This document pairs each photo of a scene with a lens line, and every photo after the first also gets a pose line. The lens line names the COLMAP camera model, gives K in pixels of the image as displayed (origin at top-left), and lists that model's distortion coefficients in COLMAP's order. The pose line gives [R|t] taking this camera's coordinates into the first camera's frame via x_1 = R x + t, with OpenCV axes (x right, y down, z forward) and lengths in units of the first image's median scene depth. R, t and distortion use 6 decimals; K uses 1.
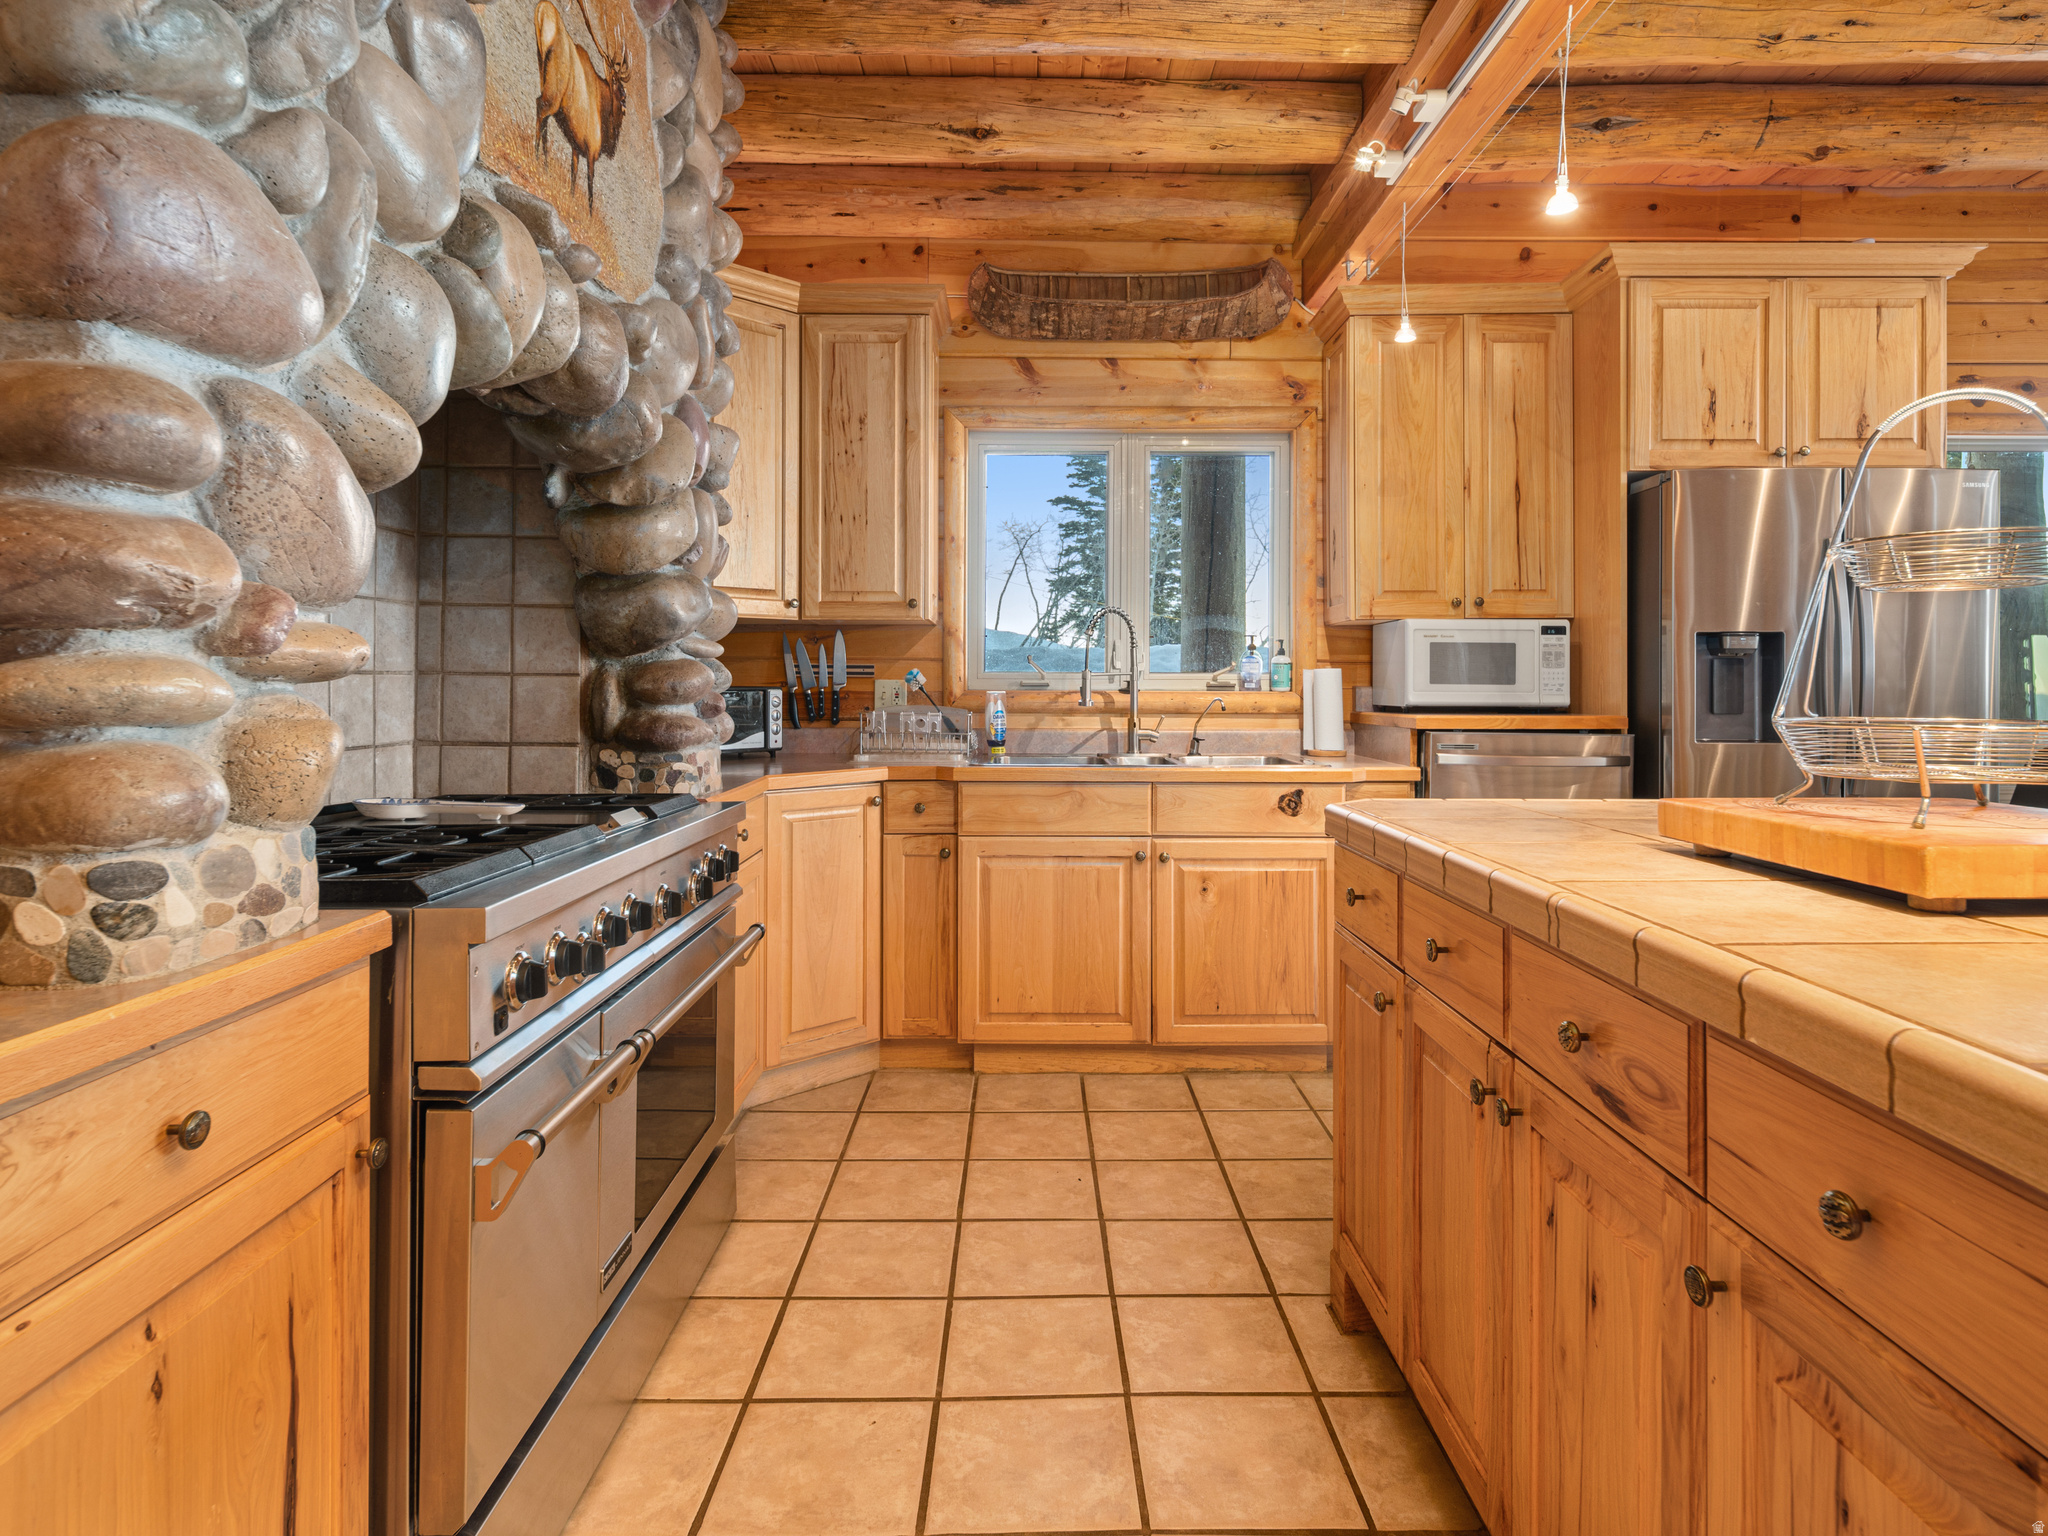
lens RADIAL K [[1147.0, 0, 1032.5], [0, 1147.0, 684.0], [0, 0, 1]] dist [0.001572, 0.000117]
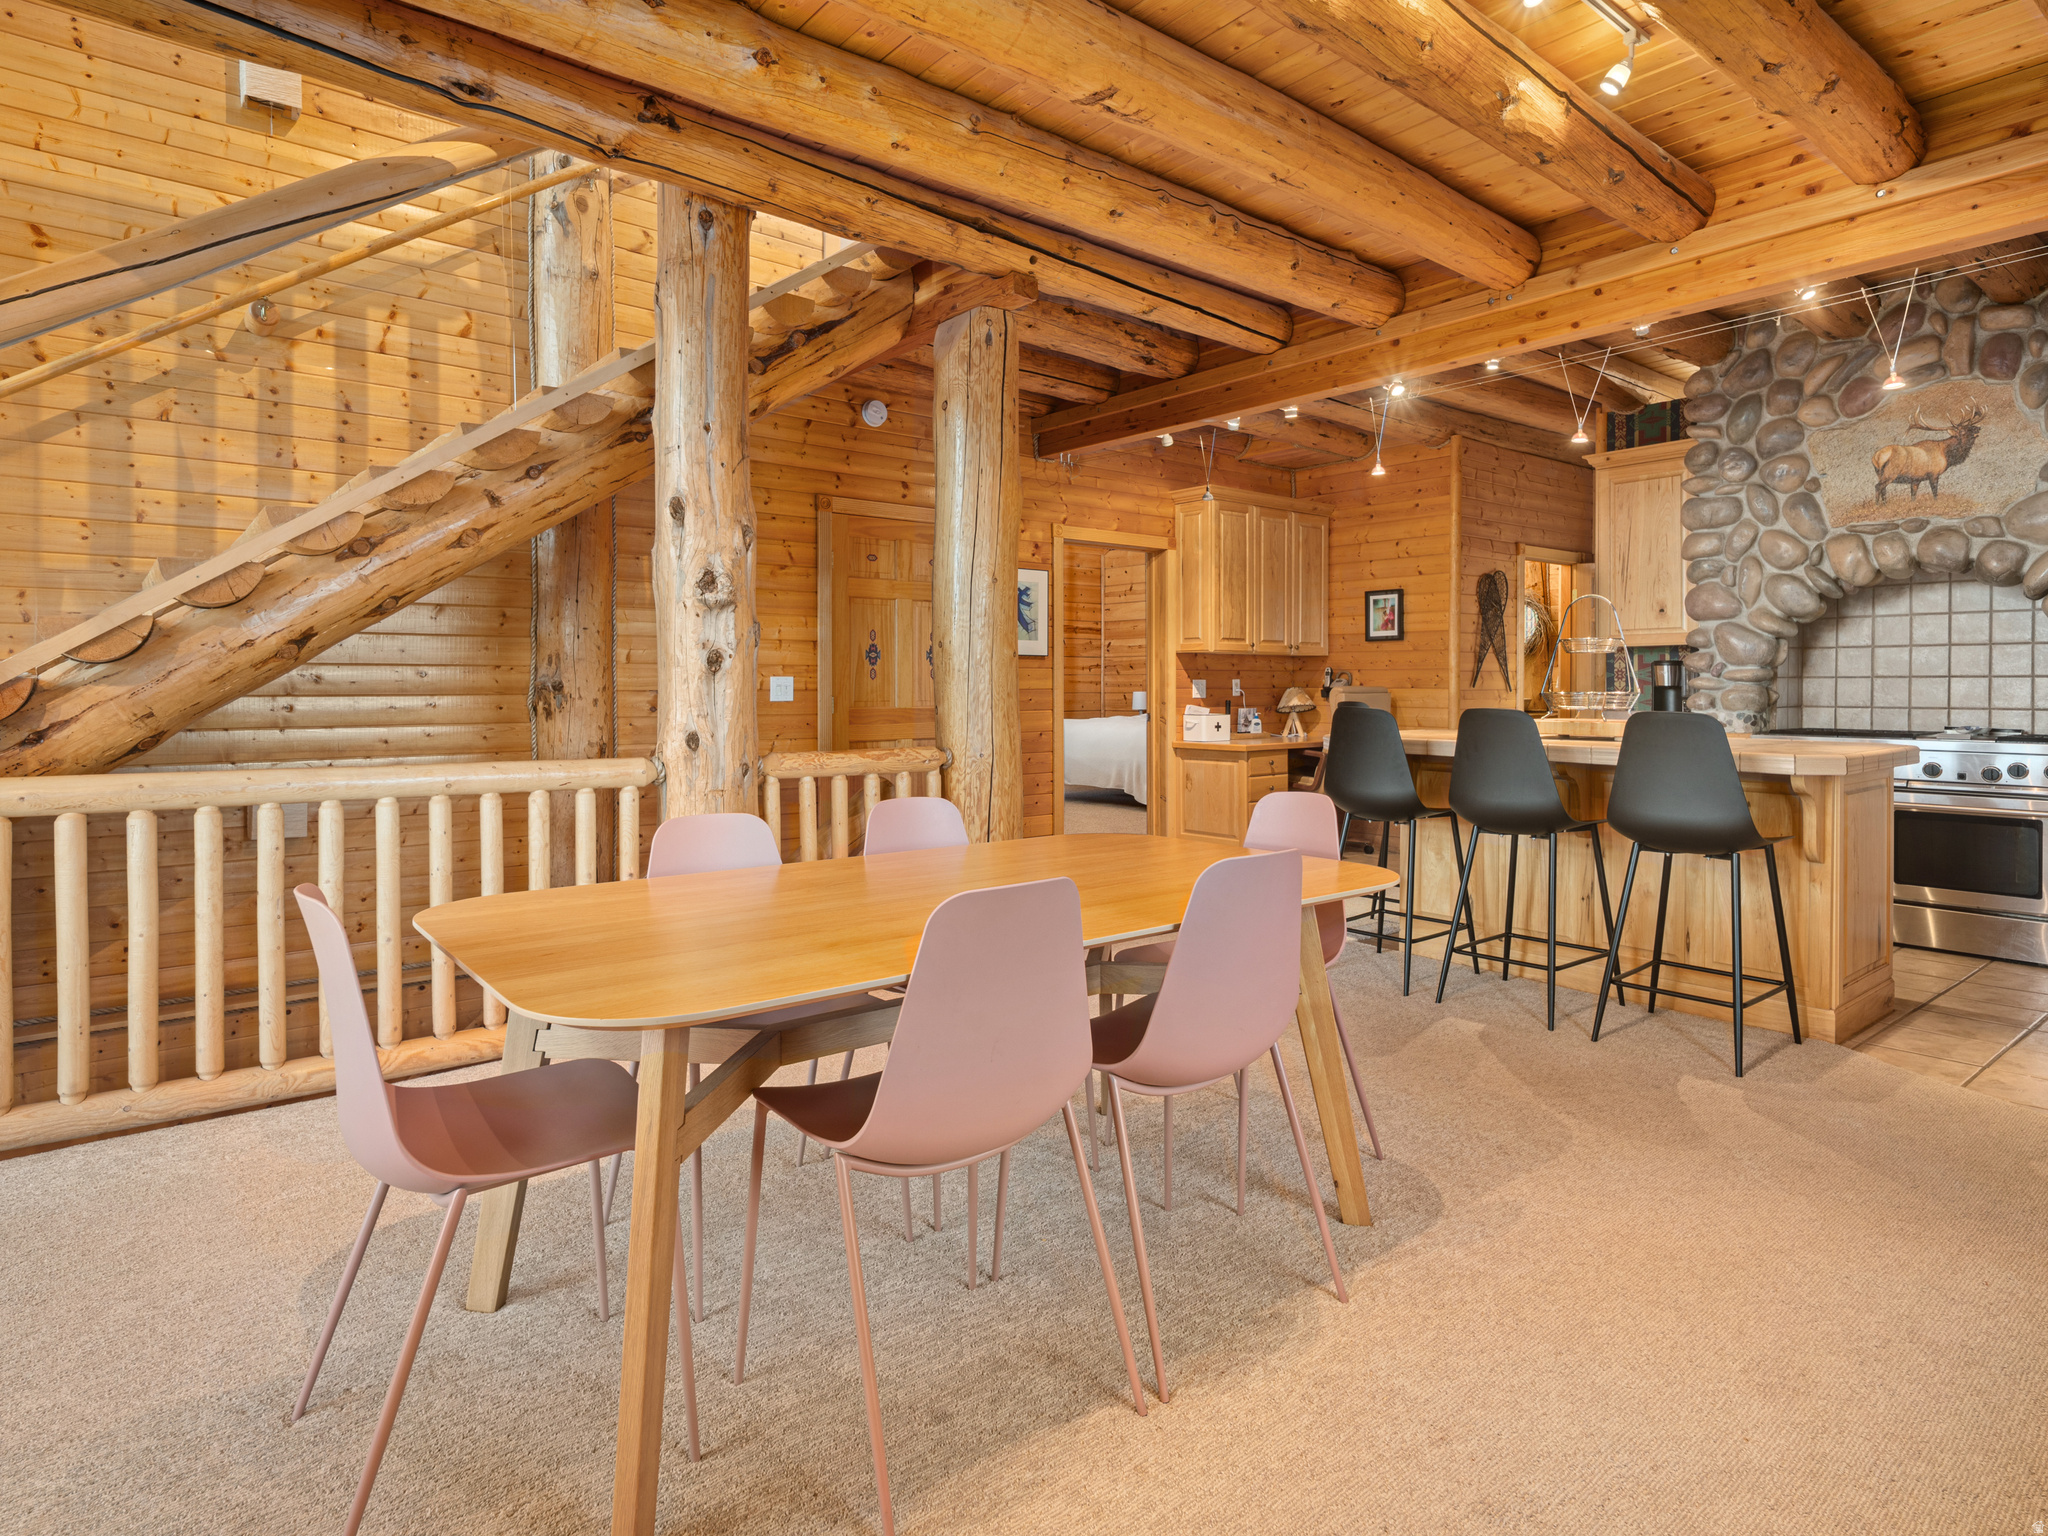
lens RADIAL K [[1134.1, 0, 1031.4], [0, 1134.1, 694.7], [0, 0, 1]] dist [0.002741, -0.000459]
pose [[-0.777730, 0.014507, -0.628431, 2.094621], [0.009937, 0.999892, 0.010784, -0.012892], [0.628520, 0.002143, -0.777791, 1.281159]]
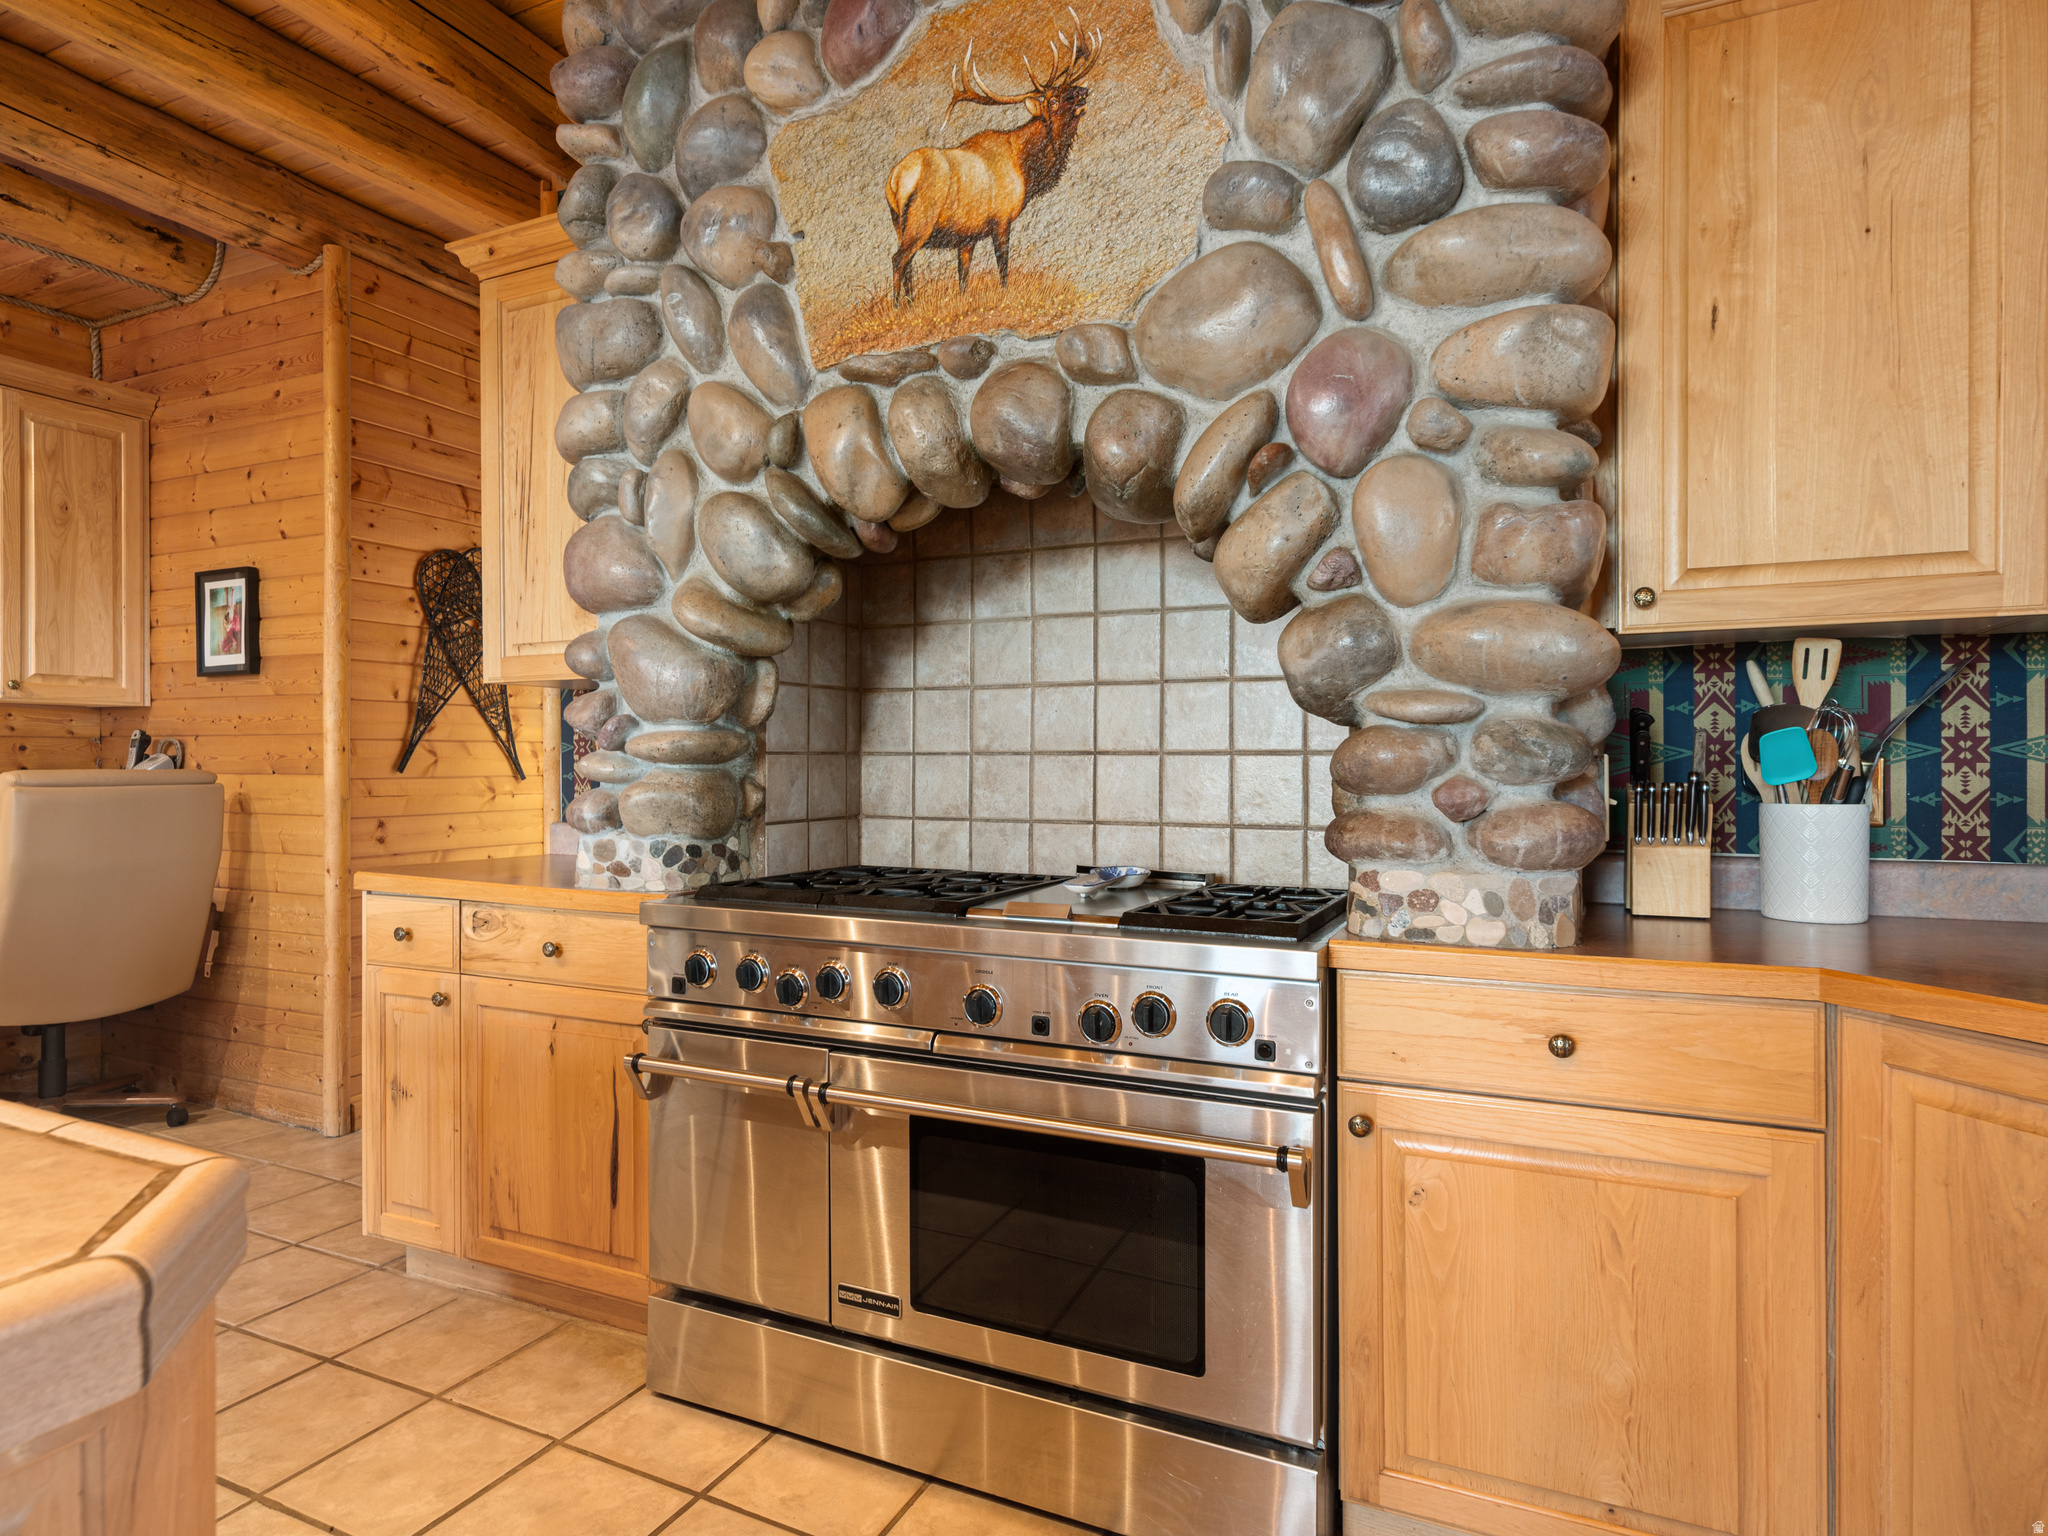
lens RADIAL K [[1141.0, 0, 1024.0], [0, 1141.0, 768.0], [0, 0, 1]] dist [0.003516, 0.001039]
pose [[-0.429751, 0.010568, -0.902886, 0.369071], [0.005952, 0.999943, 0.008871, -0.003219], [0.902928, -0.001561, -0.429789, 1.076344]]
